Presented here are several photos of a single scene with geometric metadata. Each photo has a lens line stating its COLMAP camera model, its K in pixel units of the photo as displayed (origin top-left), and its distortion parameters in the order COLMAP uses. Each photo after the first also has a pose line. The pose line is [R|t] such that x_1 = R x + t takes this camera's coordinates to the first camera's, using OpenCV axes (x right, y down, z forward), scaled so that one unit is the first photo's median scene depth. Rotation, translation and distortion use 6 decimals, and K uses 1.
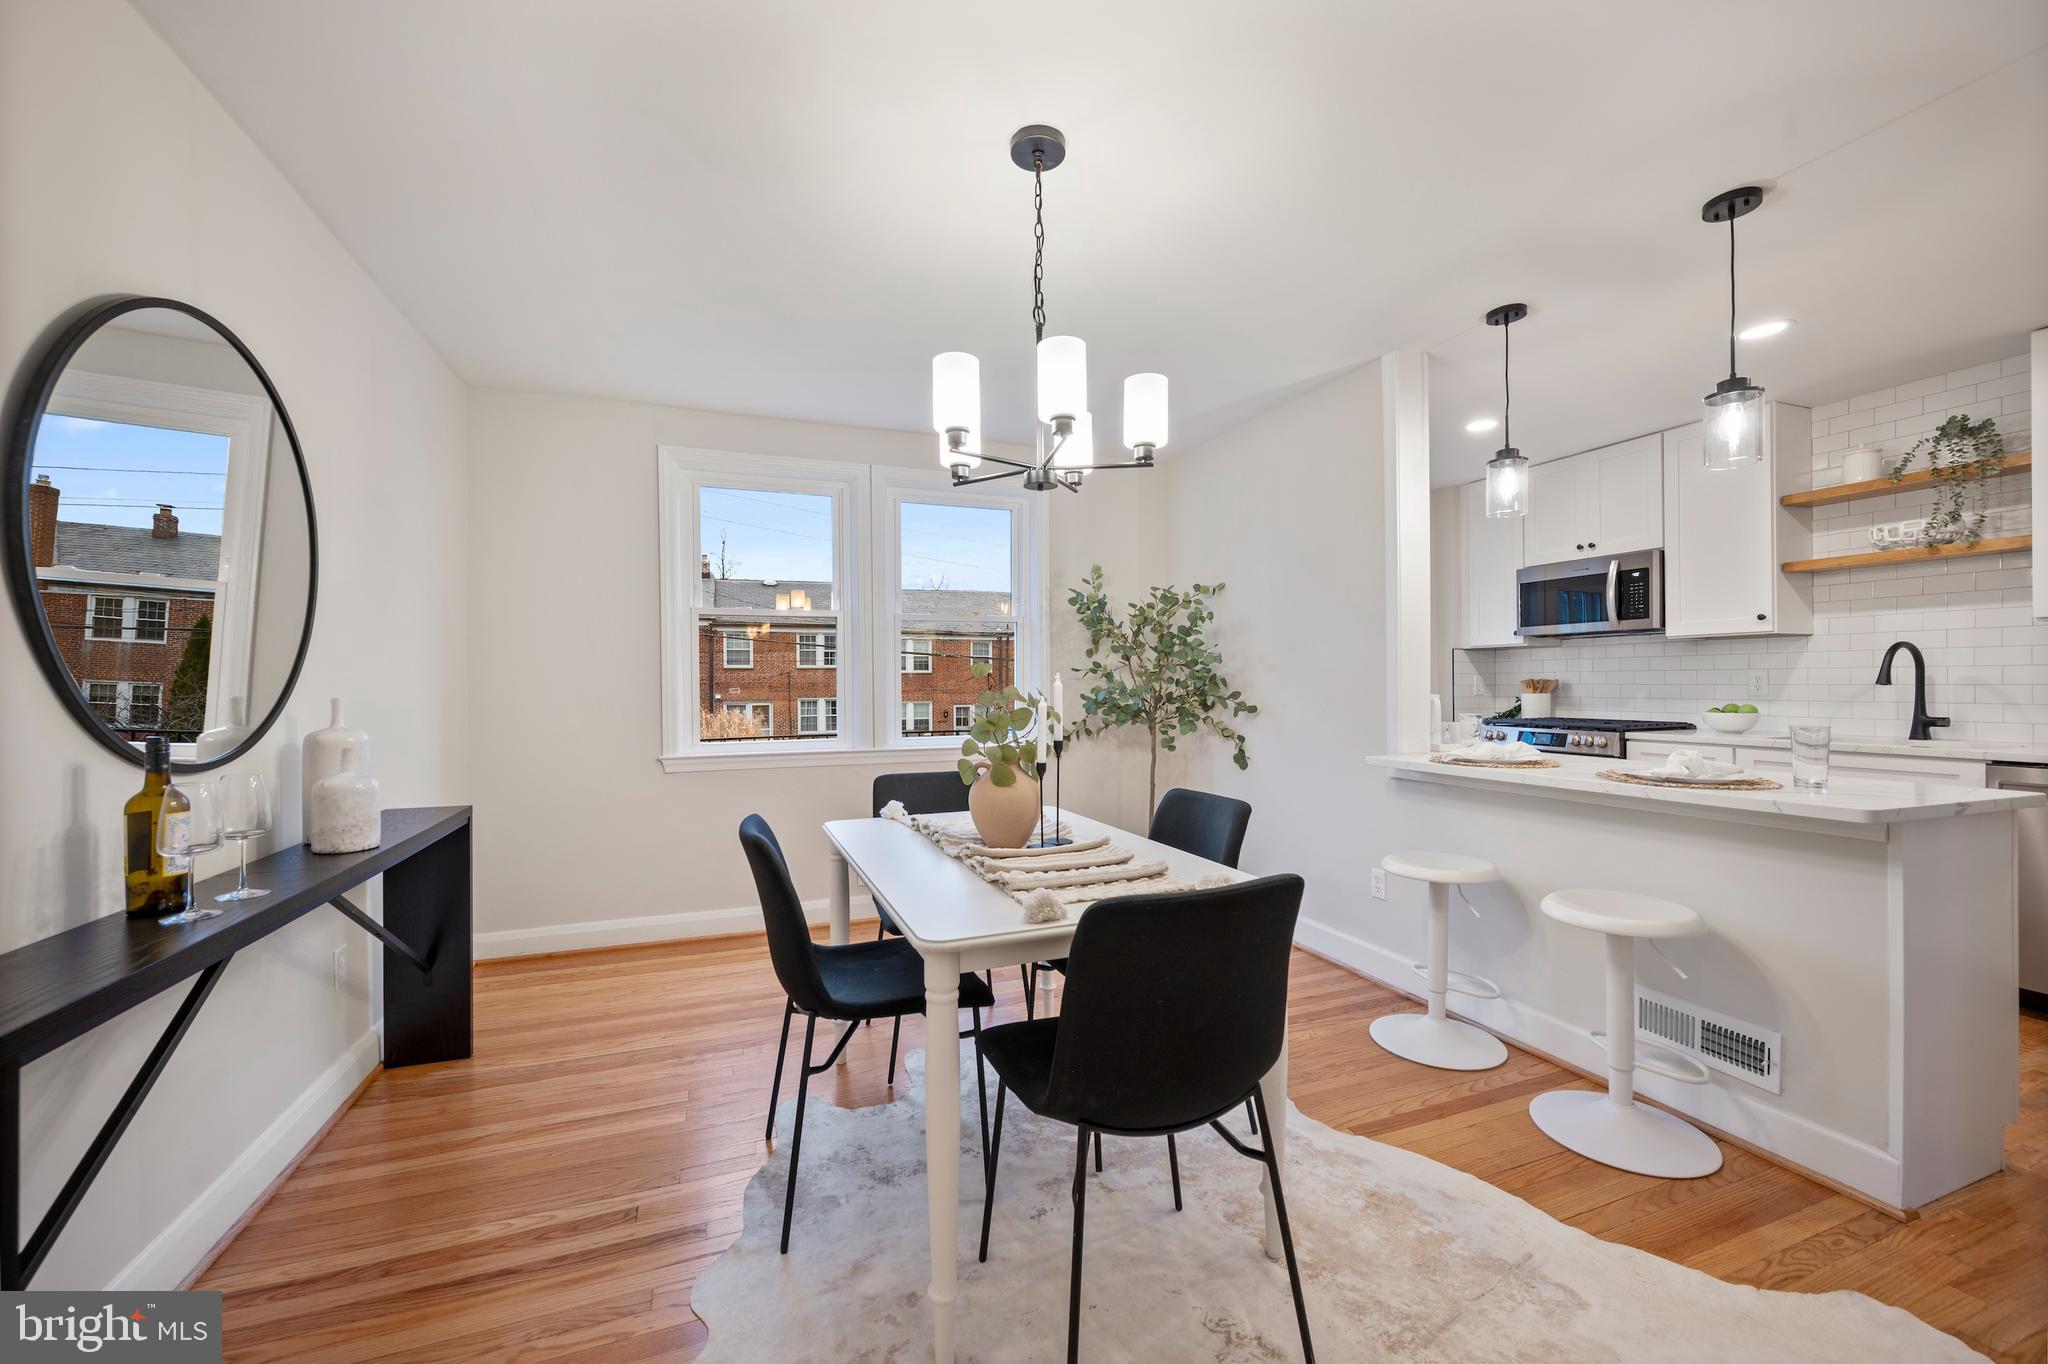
lens RADIAL K [[780.1, 0, 1043.3], [0, 780.1, 687.9], [0, 0, 1]] dist [0.000076, 0.000245]
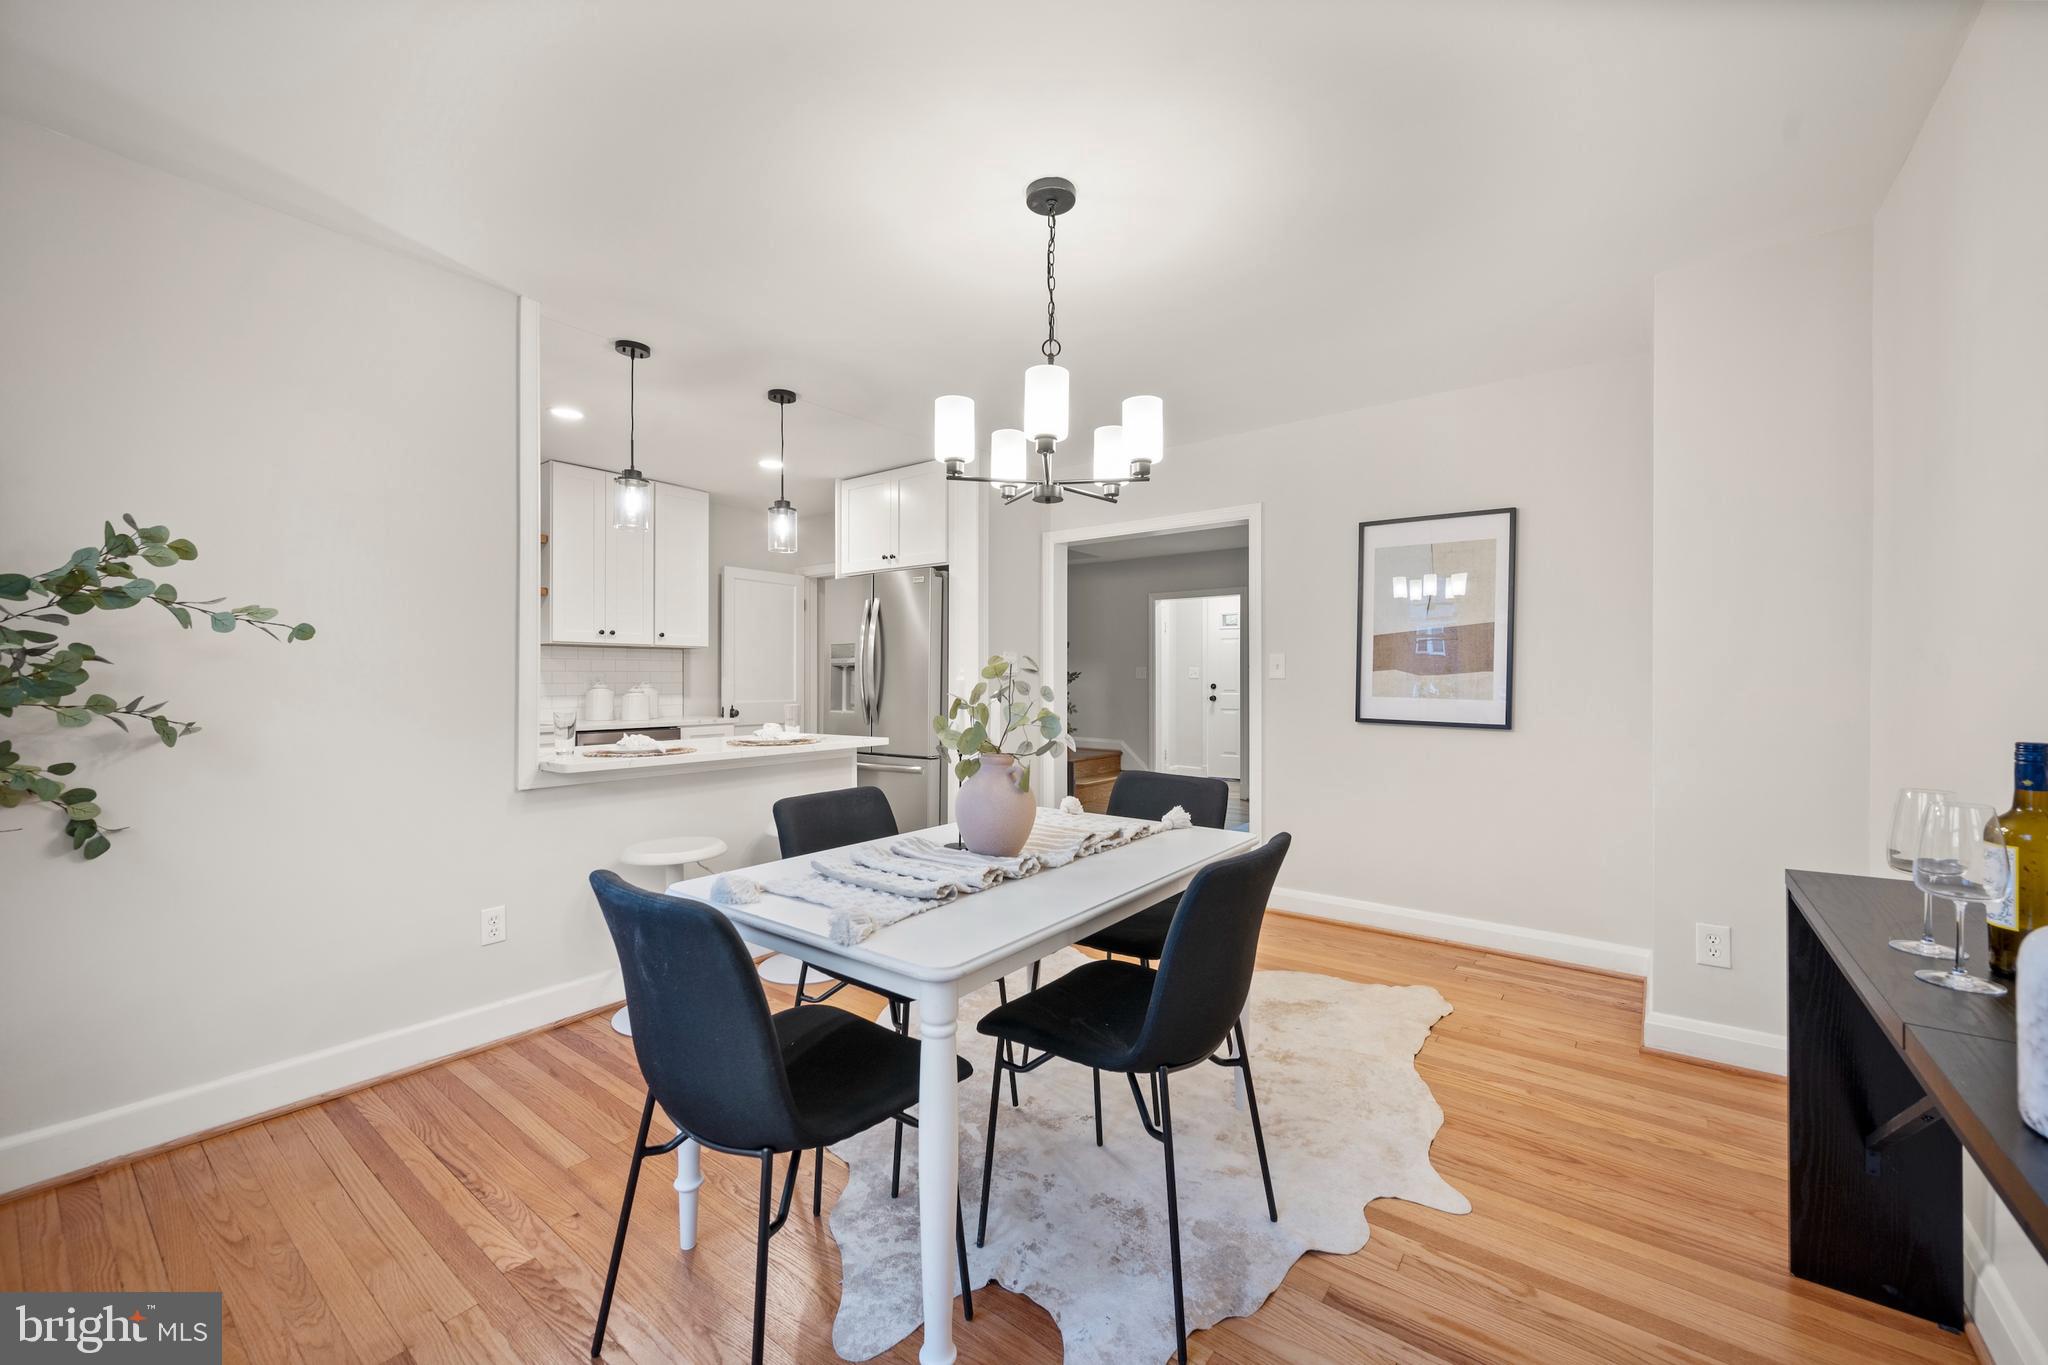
lens RADIAL K [[807.0, 0, 1030.6], [0, 807.0, 679.5], [0, 0, 1]] dist [0.021541, 0.000097]
pose [[-0.520193, 0.008906, 0.854002, -0.472078], [0.006693, 0.999957, -0.006351, 0.003176], [-0.854023, 0.002412, -0.520230, 0.776621]]
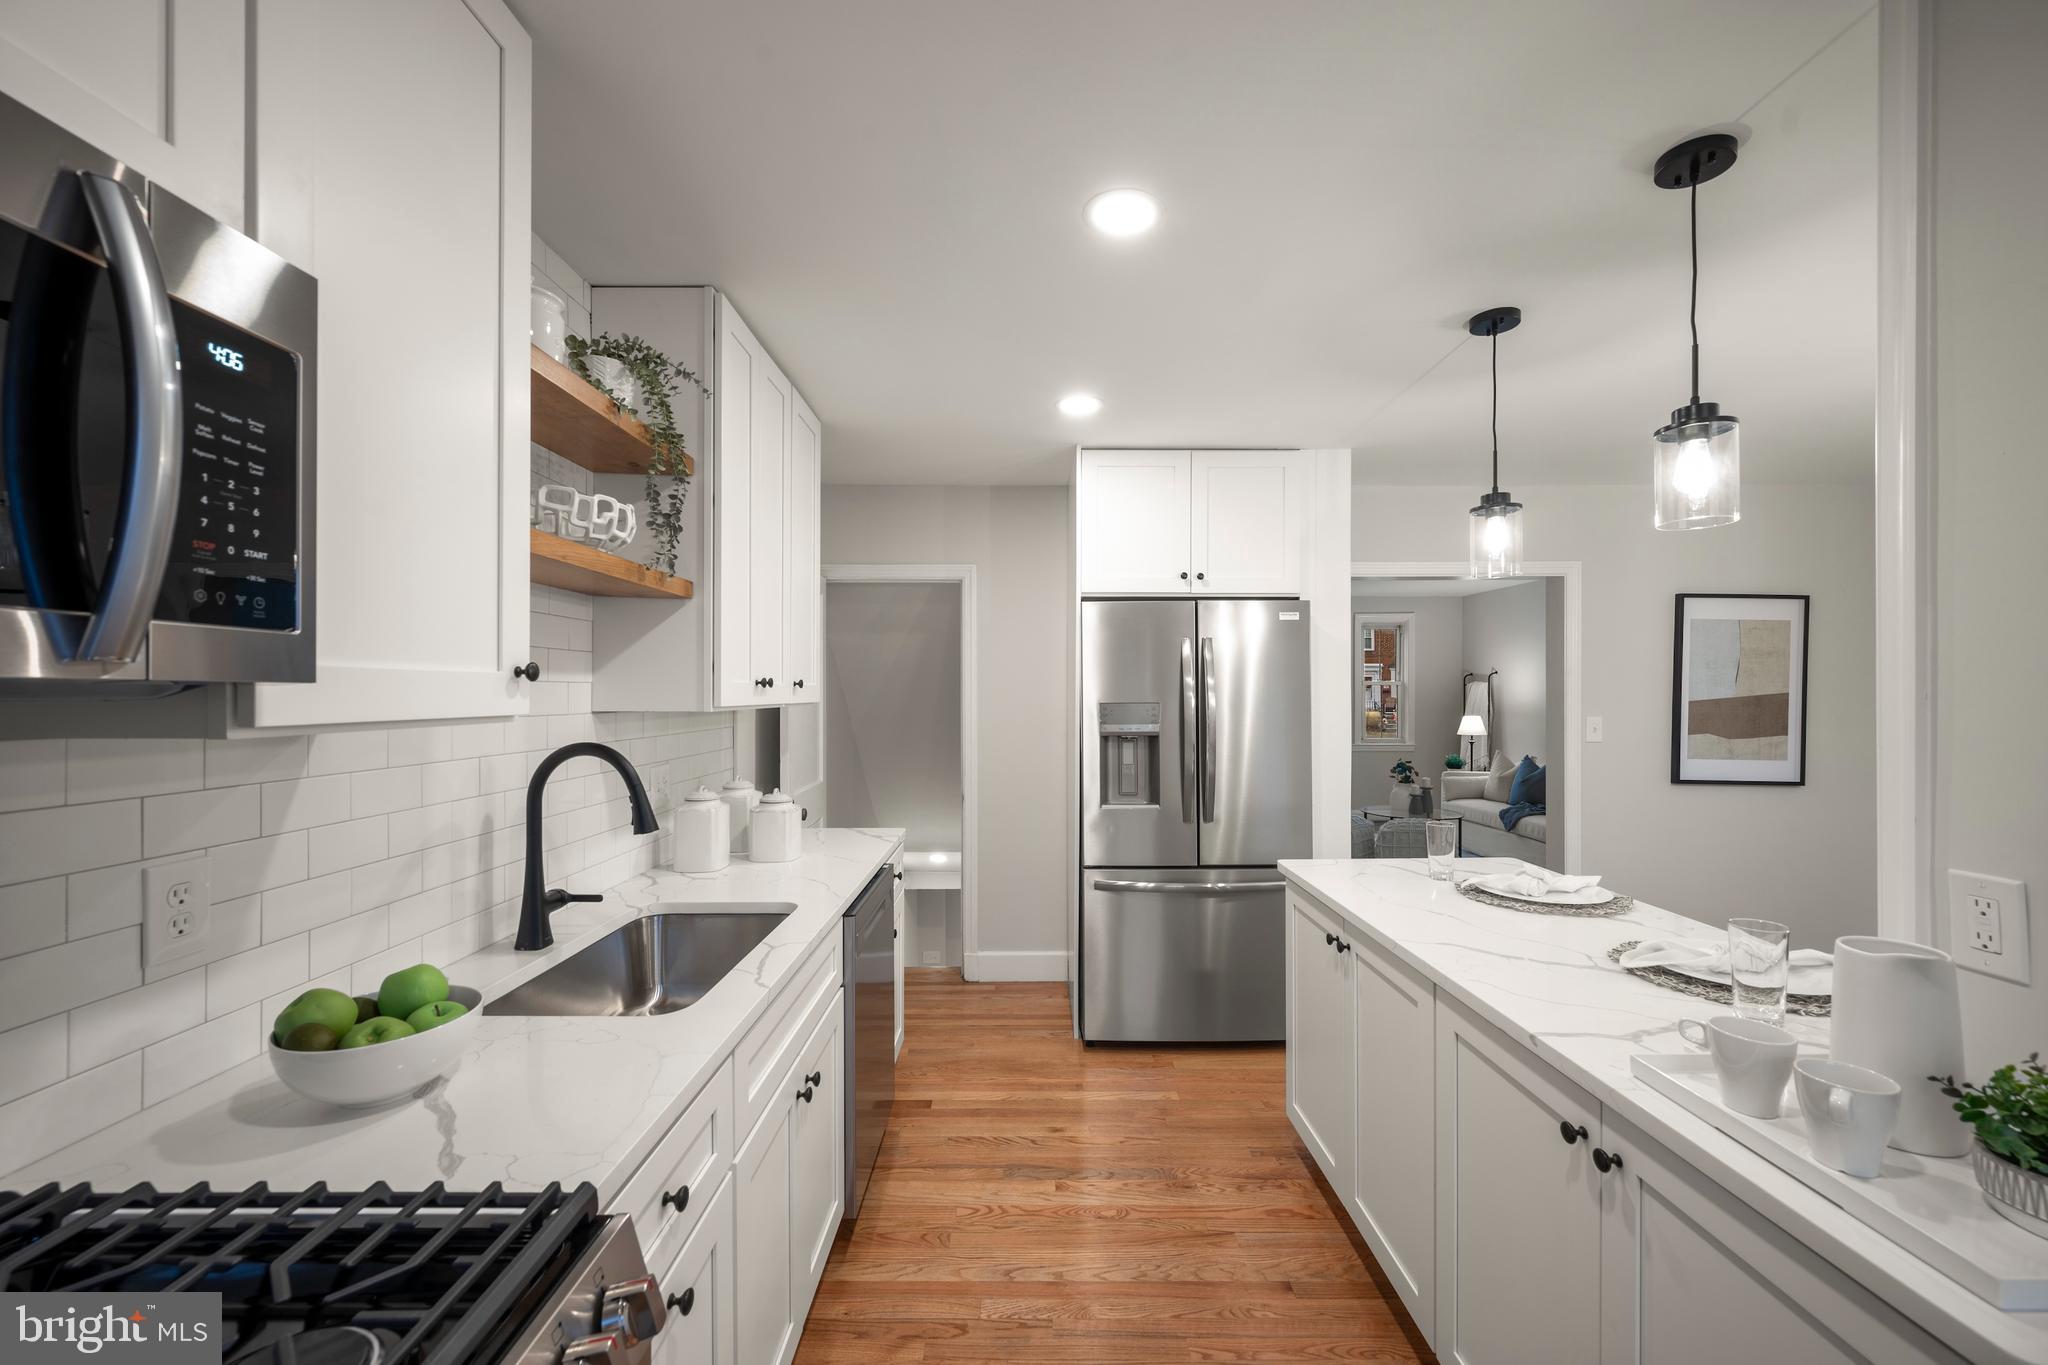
lens RADIAL K [[801.8, 0, 1017.6], [0, 801.8, 691.6], [0, 0, 1]] dist [-0.002980, -0.000601]
pose [[-0.929394, 0.008331, 0.368995, 0.578614], [0.010008, 0.999946, 0.002633, -0.077754], [-0.368953, 0.006140, -0.929428, 1.177801]]
